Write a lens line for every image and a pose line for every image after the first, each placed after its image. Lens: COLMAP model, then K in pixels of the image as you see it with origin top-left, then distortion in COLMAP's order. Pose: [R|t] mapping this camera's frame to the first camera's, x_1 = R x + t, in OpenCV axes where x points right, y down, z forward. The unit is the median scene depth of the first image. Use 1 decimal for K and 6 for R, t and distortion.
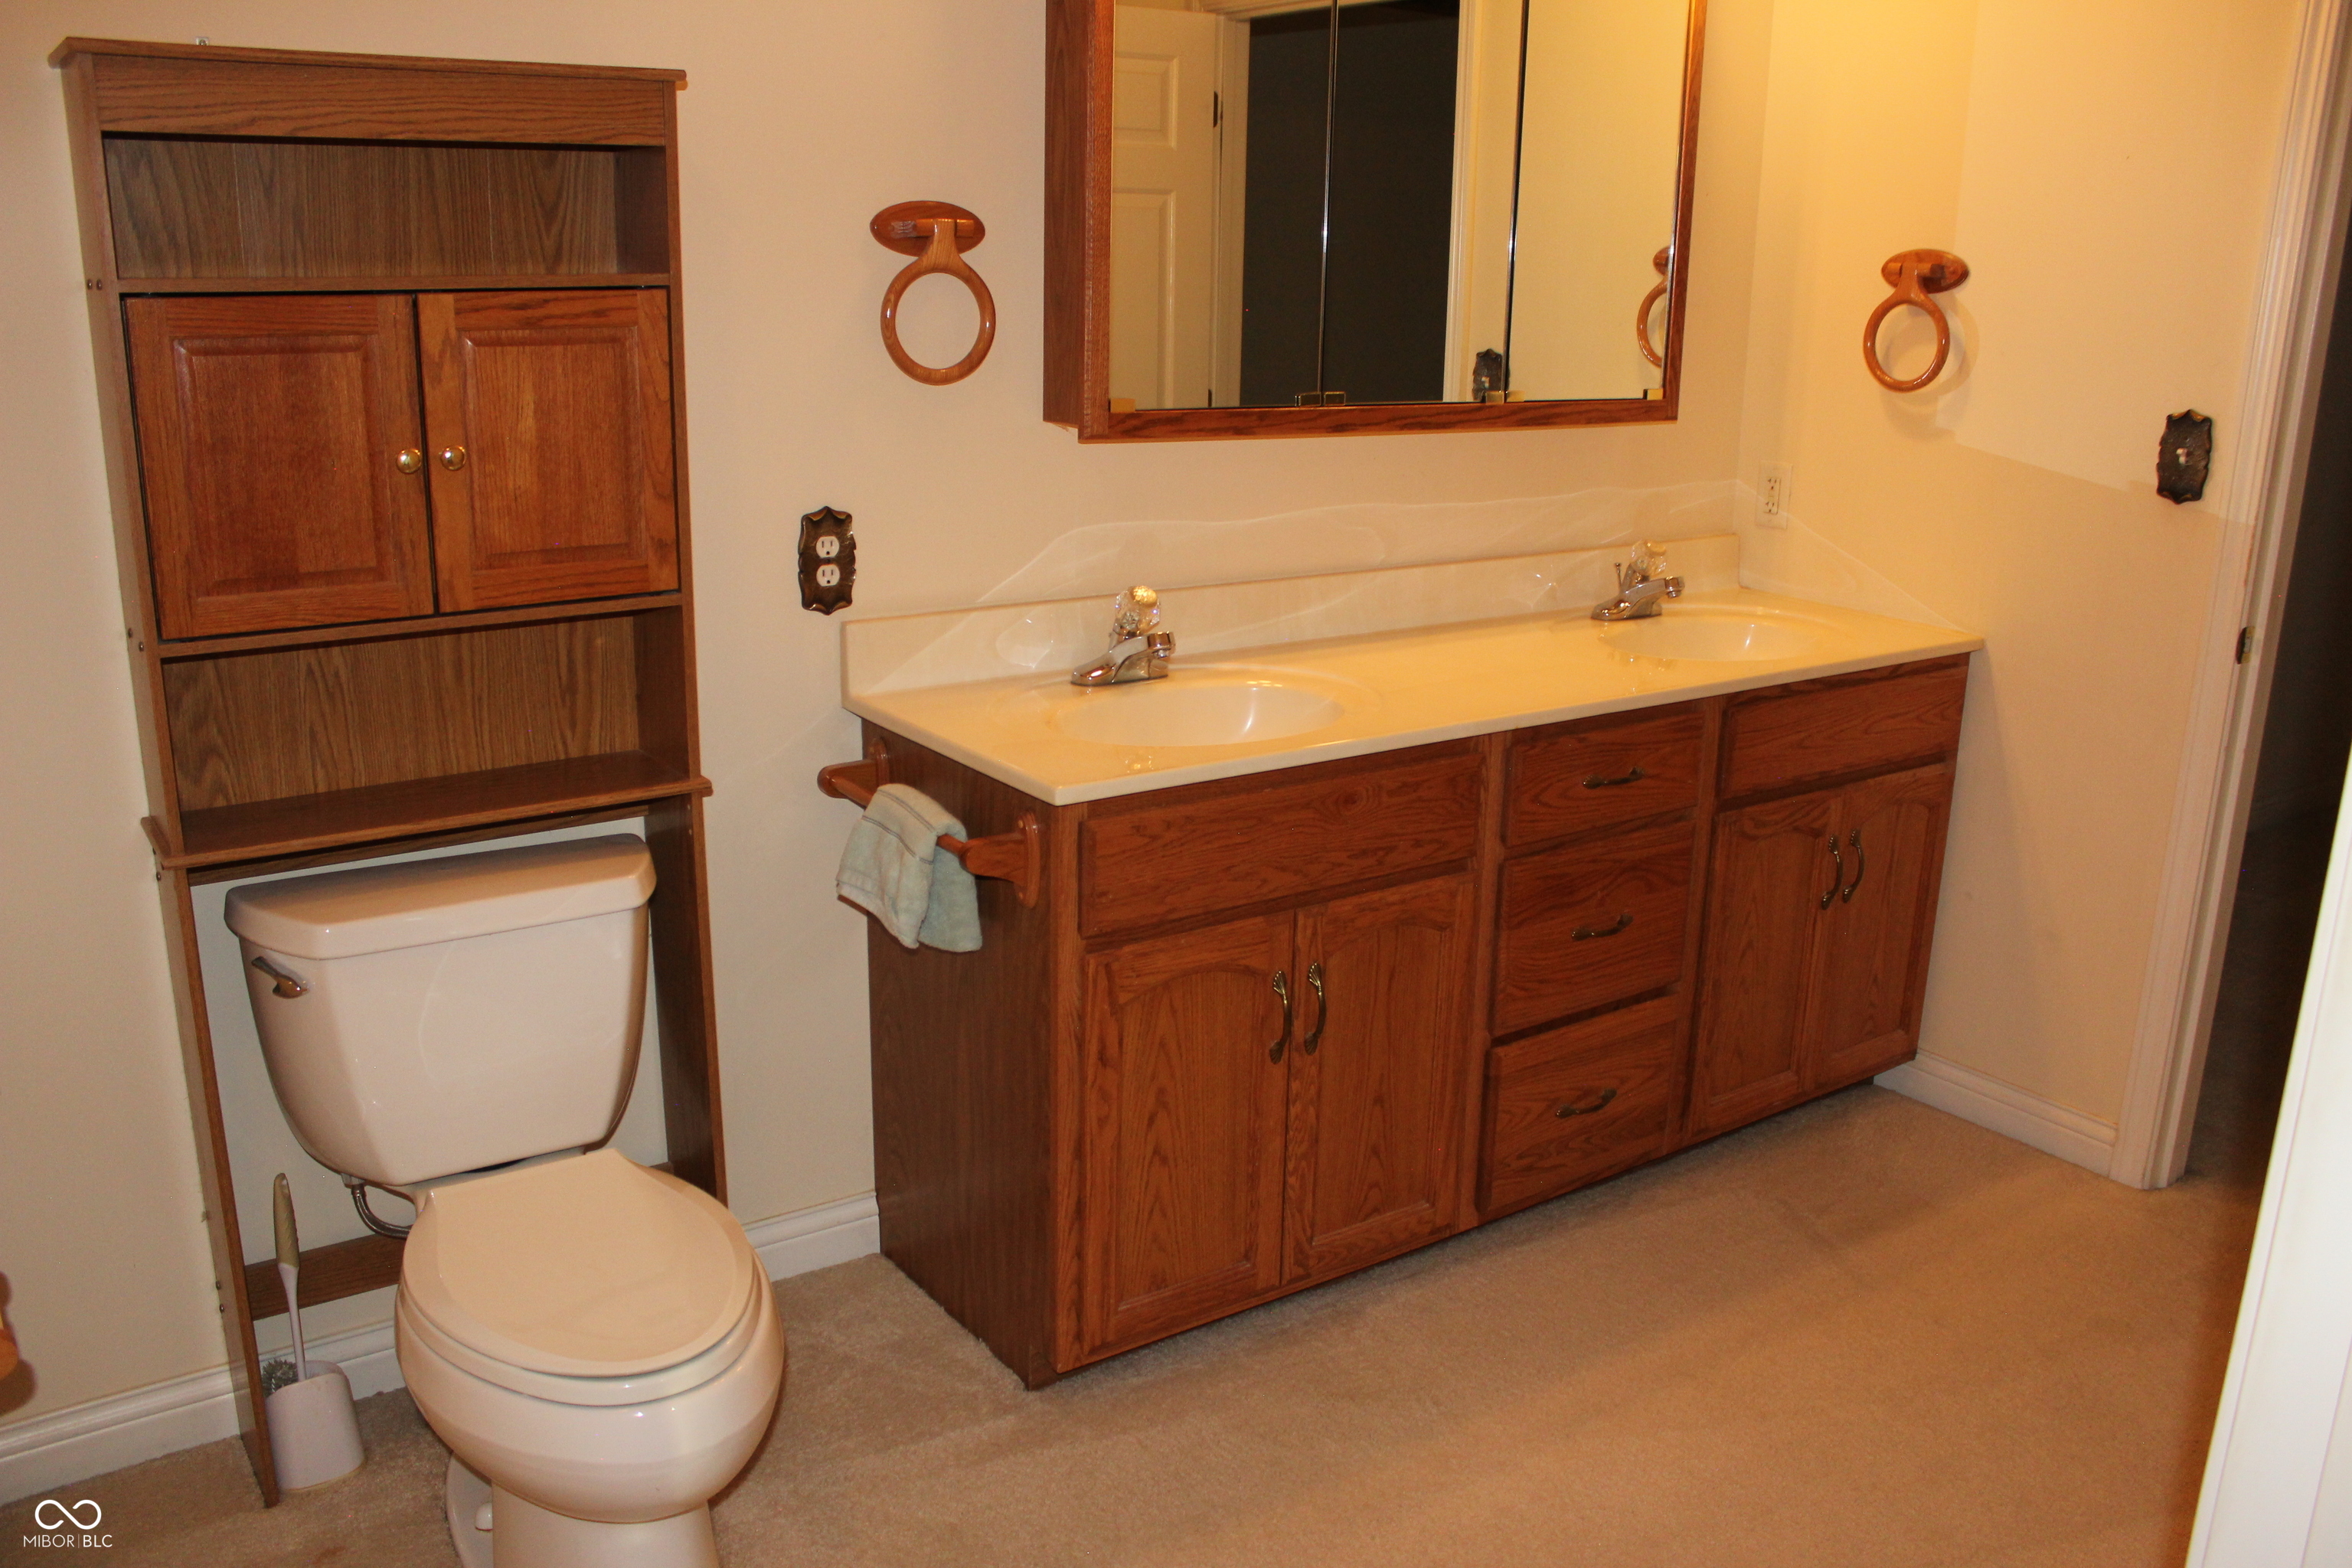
lens RADIAL K [[1943.6, 0, 1176.0], [0, 1943.6, 784.0], [0, 0, 1]] dist [-0.165408, 0.155233]
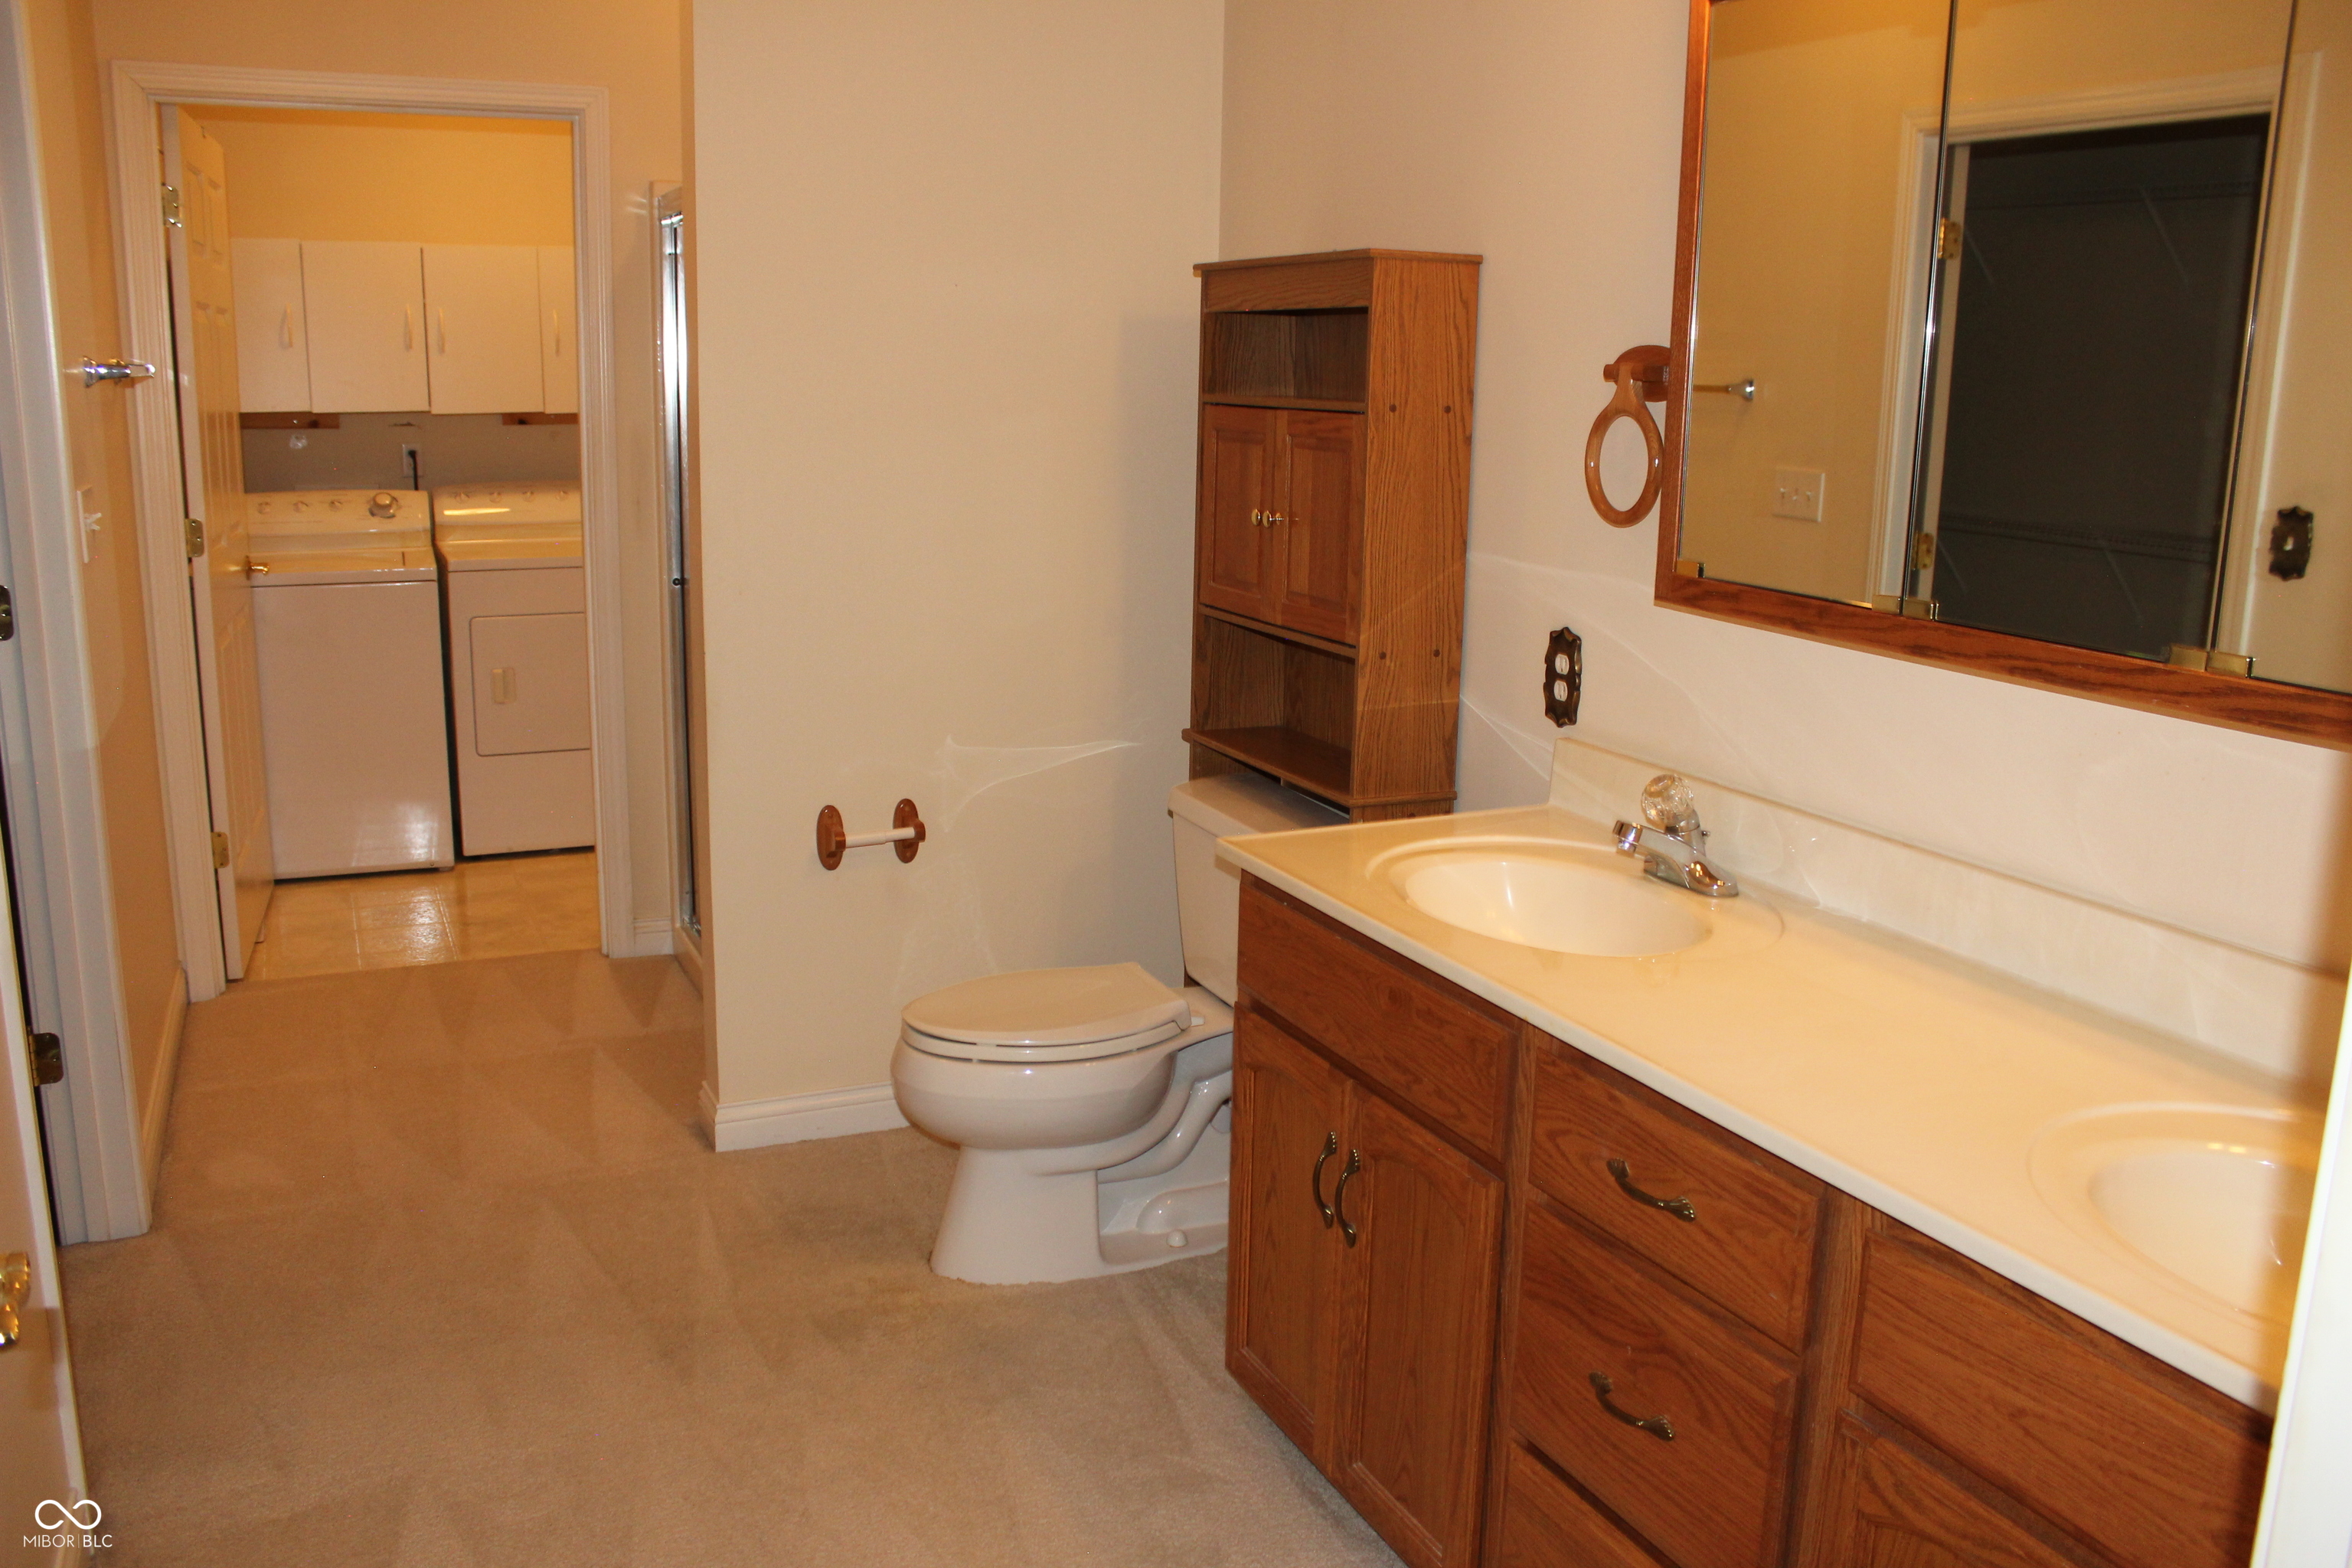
lens RADIAL K [[1943.6, 0, 1176.0], [0, 1943.6, 784.0], [0, 0, 1]] dist [-0.165408, 0.155233]
pose [[-0.180140, 0.188483, -0.965414, 0.907306], [-0.280720, 0.930801, 0.234106, -0.251308], [0.942733, 0.313183, -0.114764, 0.937095]]
